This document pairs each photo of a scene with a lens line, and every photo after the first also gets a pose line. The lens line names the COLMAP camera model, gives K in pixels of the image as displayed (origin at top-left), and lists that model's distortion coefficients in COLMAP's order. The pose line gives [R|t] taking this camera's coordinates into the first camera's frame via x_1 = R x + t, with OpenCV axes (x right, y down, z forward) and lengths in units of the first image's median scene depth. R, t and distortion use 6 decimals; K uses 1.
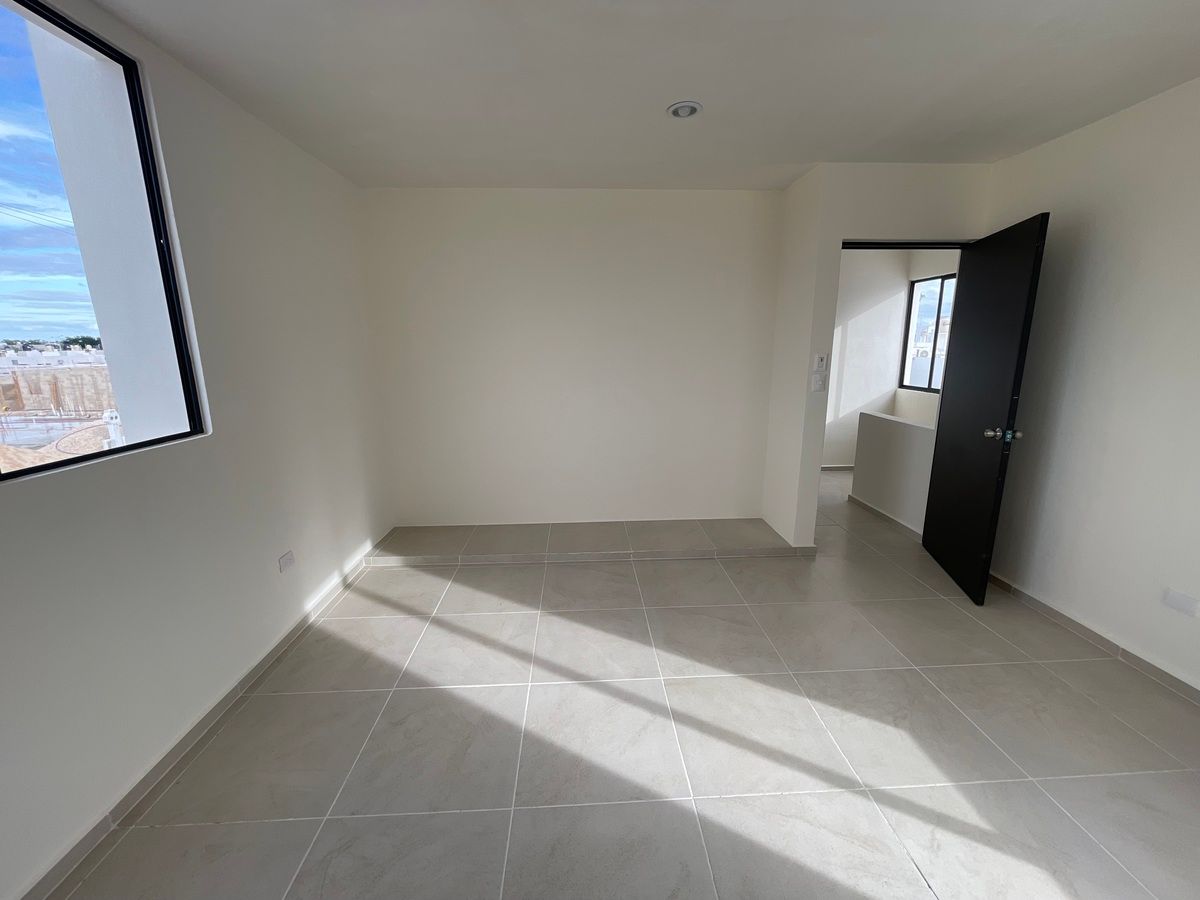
lens RADIAL K [[487.3, 0, 602.4], [0, 487.3, 449.0], [0, 0, 1]] dist [-0.002192, -0.000297]
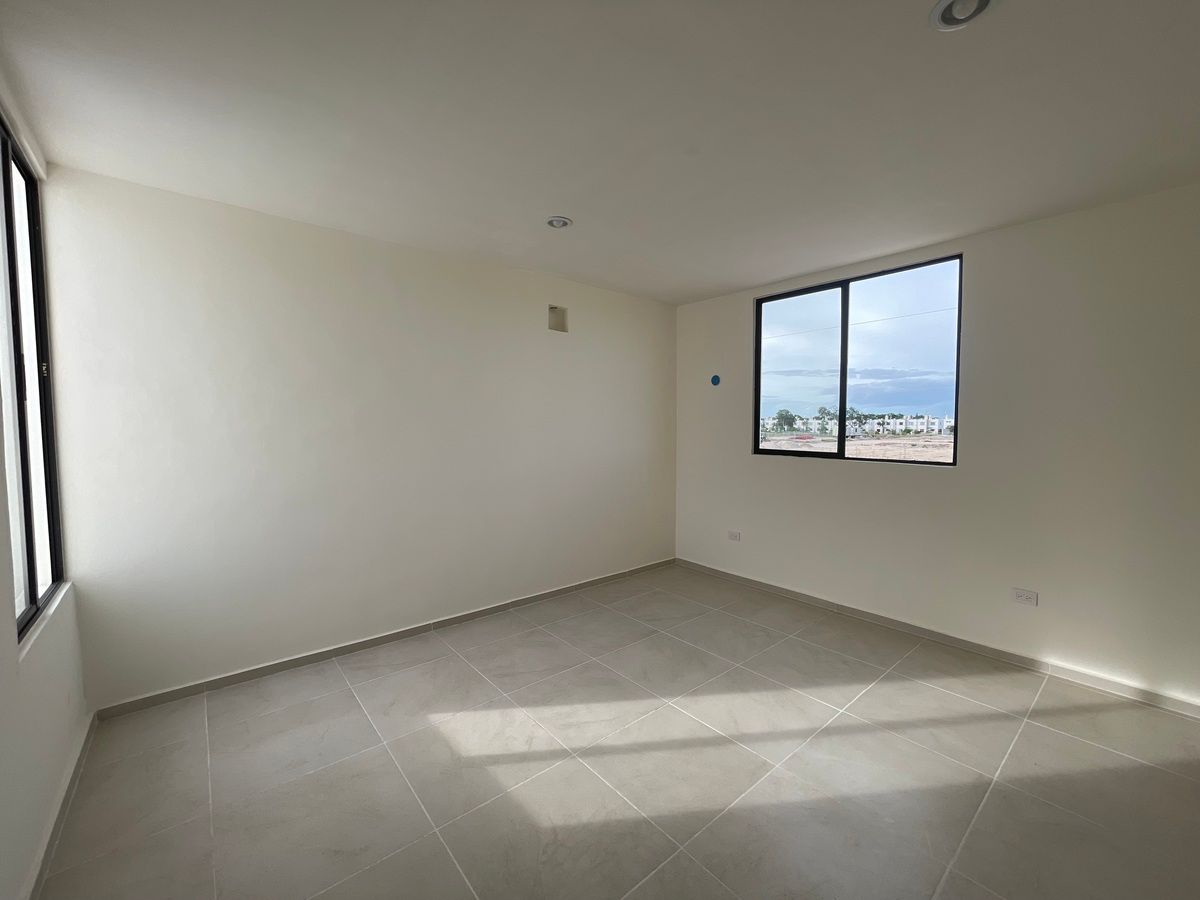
lens RADIAL K [[487.3, 0, 603.8], [0, 487.3, 453.2], [0, 0, 1]] dist [-0.002192, -0.000297]
pose [[-0.797121, 0.042710, -0.602308, 0.757557], [-0.123891, 0.964705, 0.232371, -0.220832], [0.590974, 0.259848, -0.763694, 1.135239]]
